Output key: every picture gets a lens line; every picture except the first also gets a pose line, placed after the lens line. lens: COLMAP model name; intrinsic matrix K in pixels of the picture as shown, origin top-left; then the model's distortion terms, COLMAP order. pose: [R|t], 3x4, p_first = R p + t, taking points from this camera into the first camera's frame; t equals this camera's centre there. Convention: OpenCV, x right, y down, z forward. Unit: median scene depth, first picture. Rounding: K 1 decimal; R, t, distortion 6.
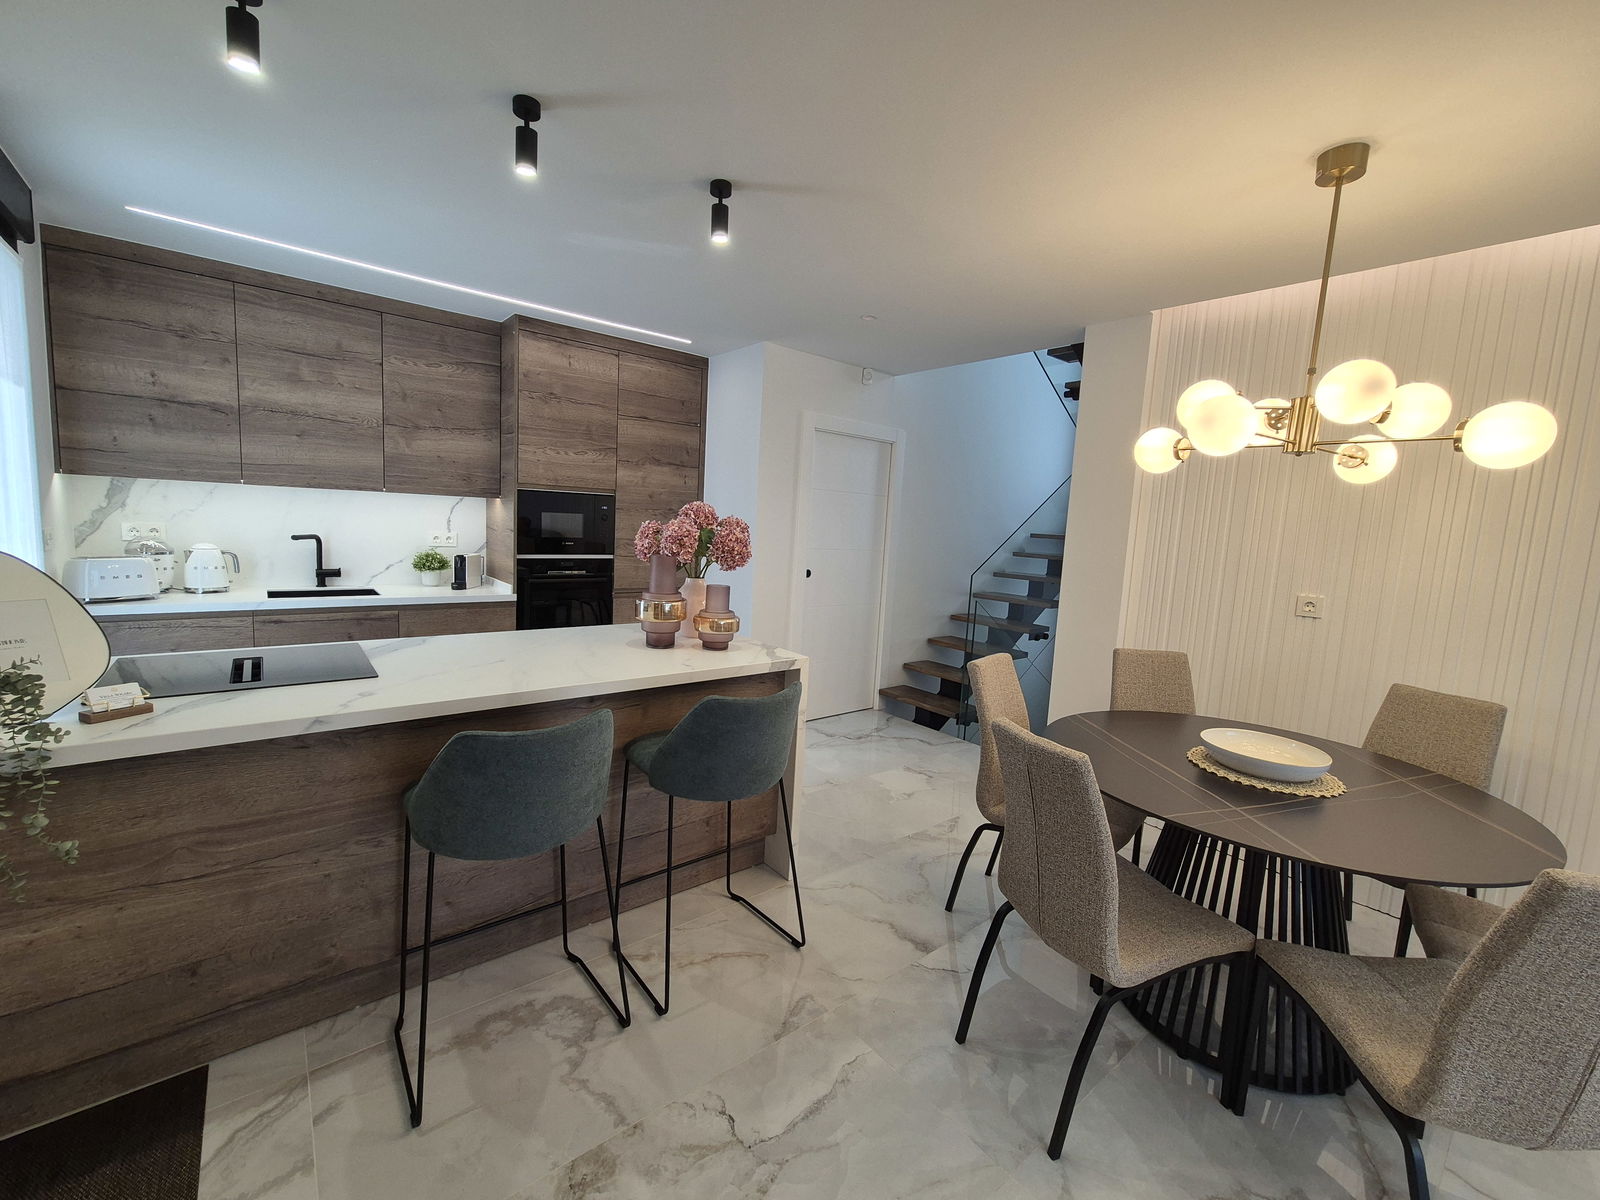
lens RADIAL K [[654.9, 0, 794.3], [0, 654.9, 595.0], [0, 0, 1]] dist [-0.000075, 0.000327]
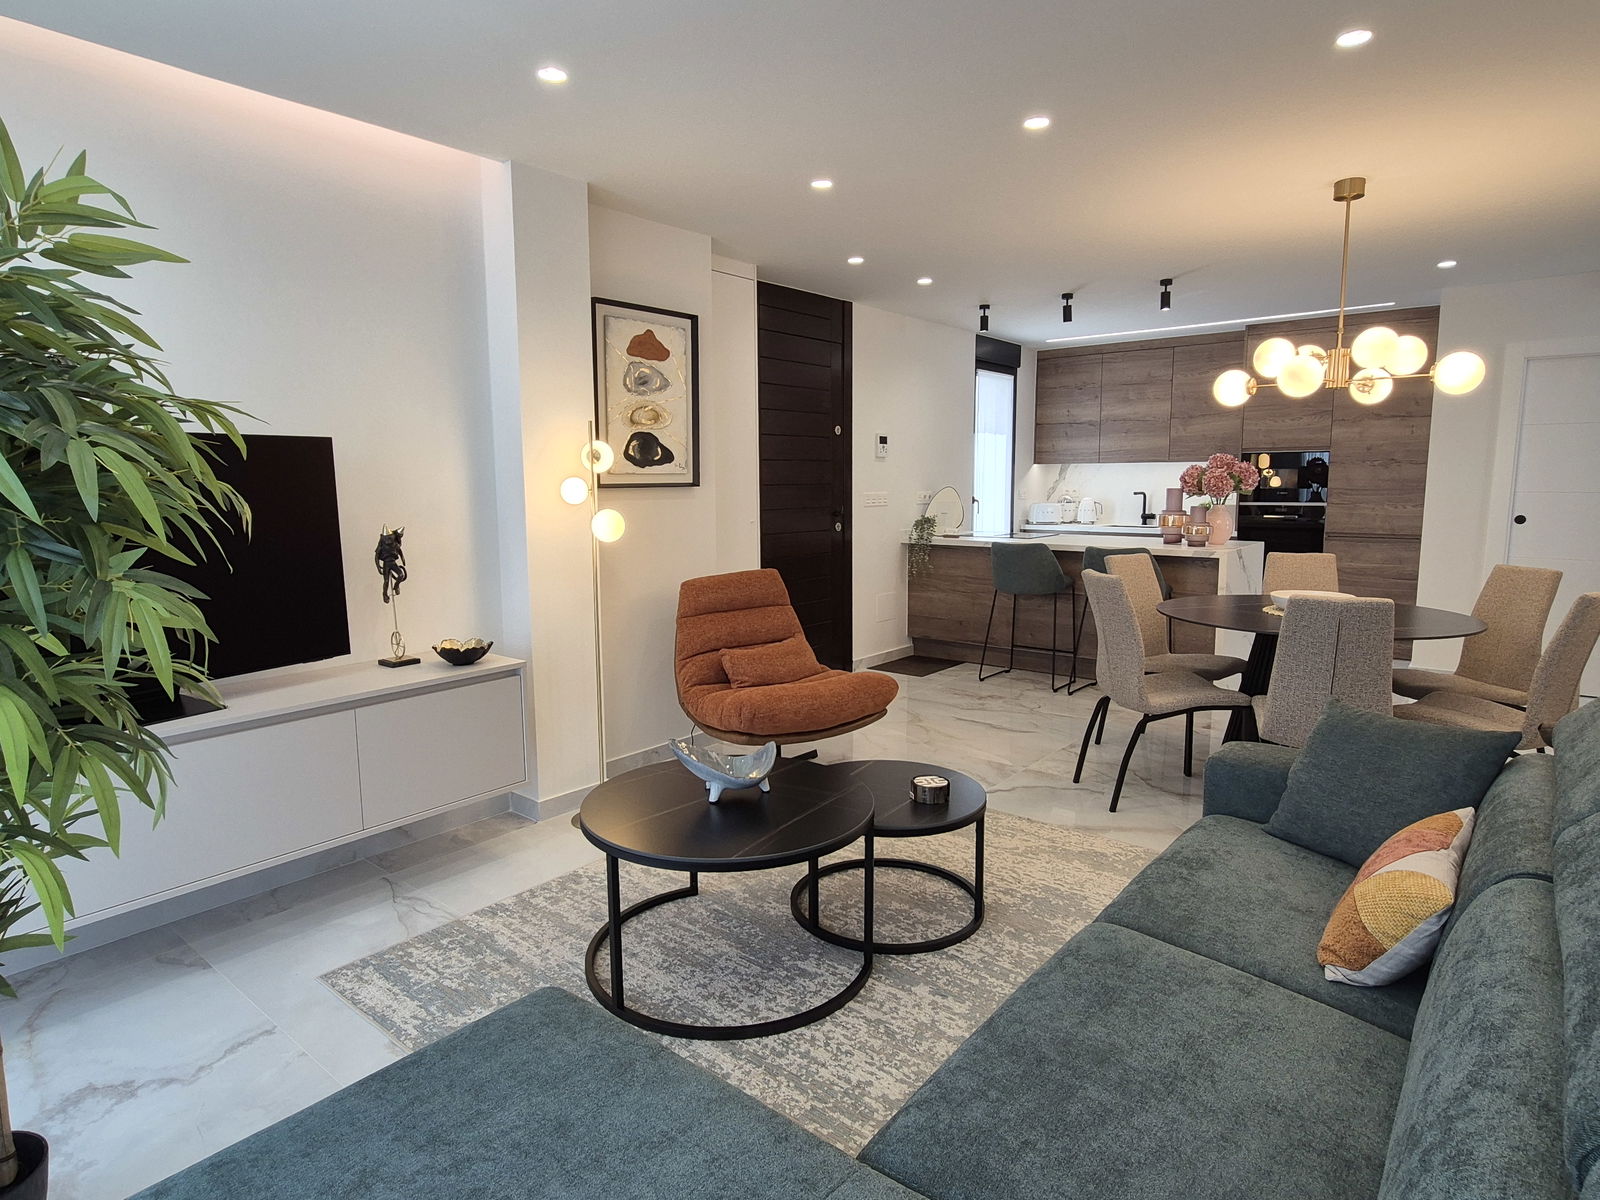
lens RADIAL K [[918.6, 0, 800.0], [0, 918.6, 600.0], [0, 0, 1]] dist [0.002476, 0.000259]
pose [[0.214366, 0.076500, -0.973753, 1.311014], [-0.091424, 0.994123, 0.057974, 0.118044], [0.972465, 0.076596, 0.220100, -0.292114]]
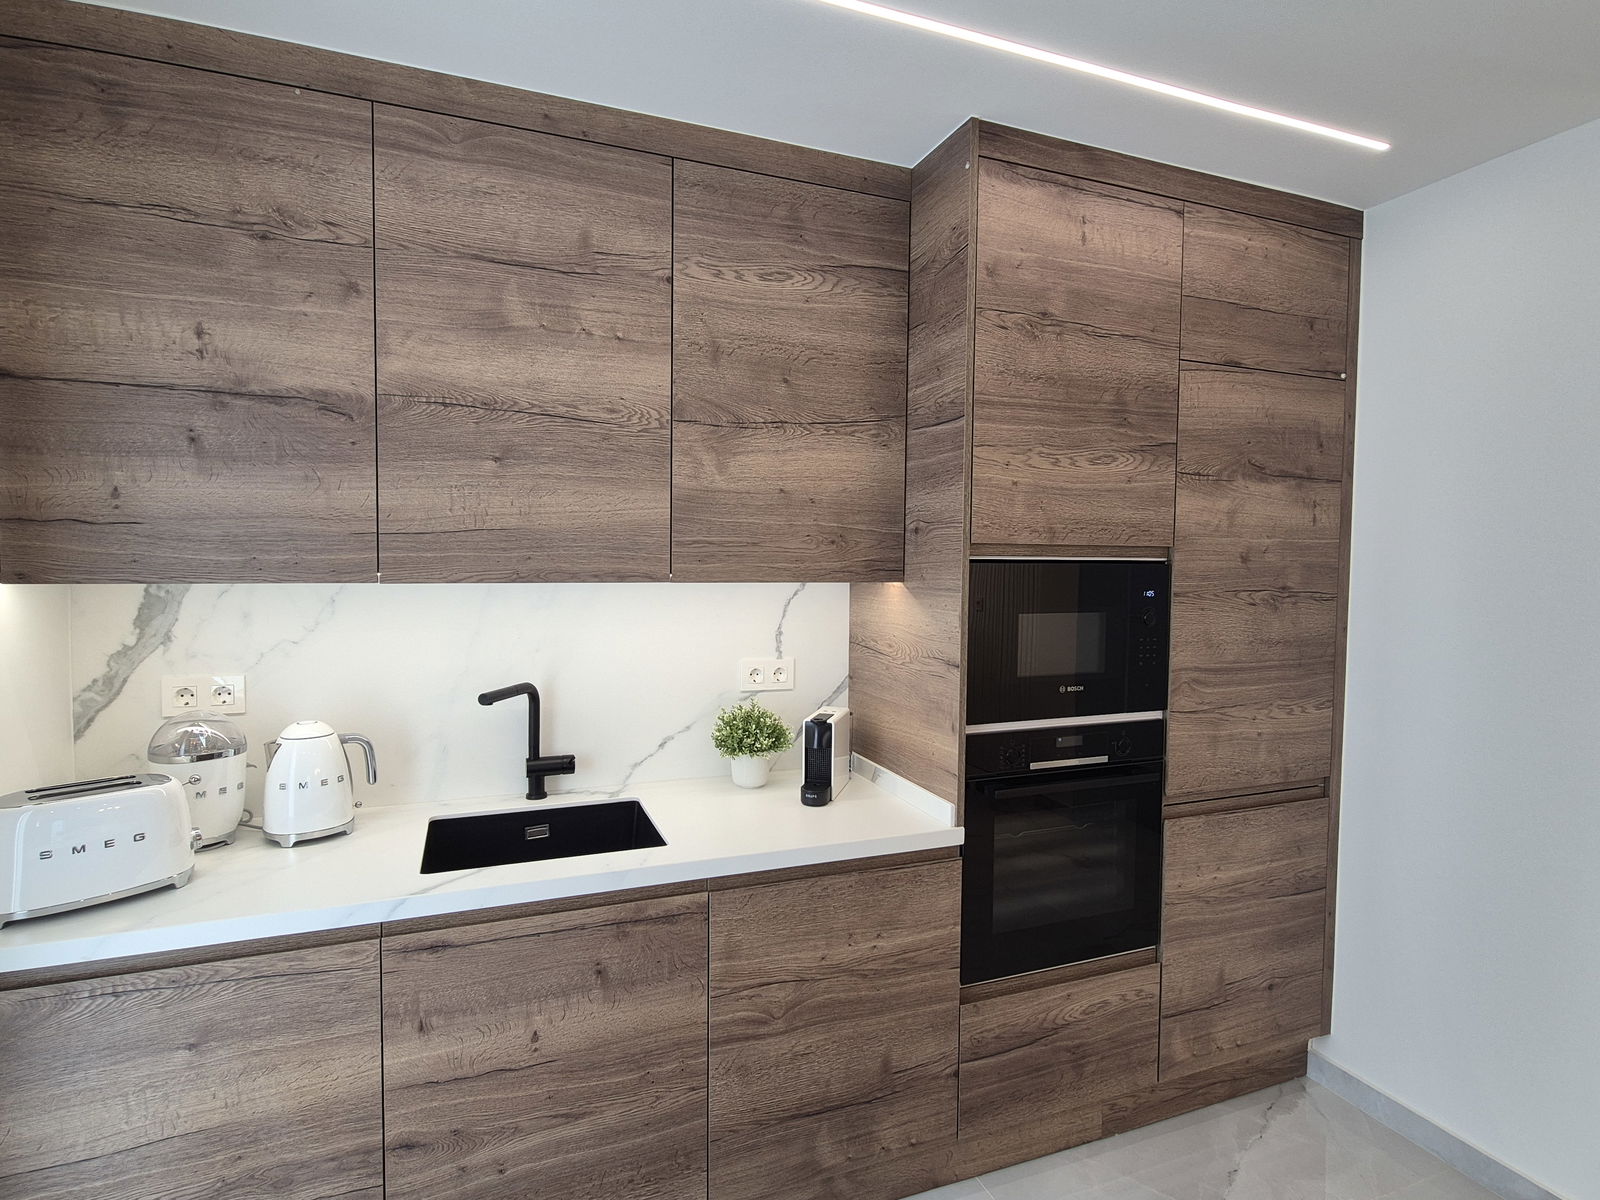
lens RADIAL K [[836.2, 0, 800.0], [0, 836.2, 600.0], [0, 0, 1]] dist [0.001216, -0.000701]
pose [[0.950364, -0.028387, -0.309842, -0.382556], [0.004435, 0.996964, -0.077734, -0.104241], [0.311108, 0.072501, 0.947605, 0.521967]]
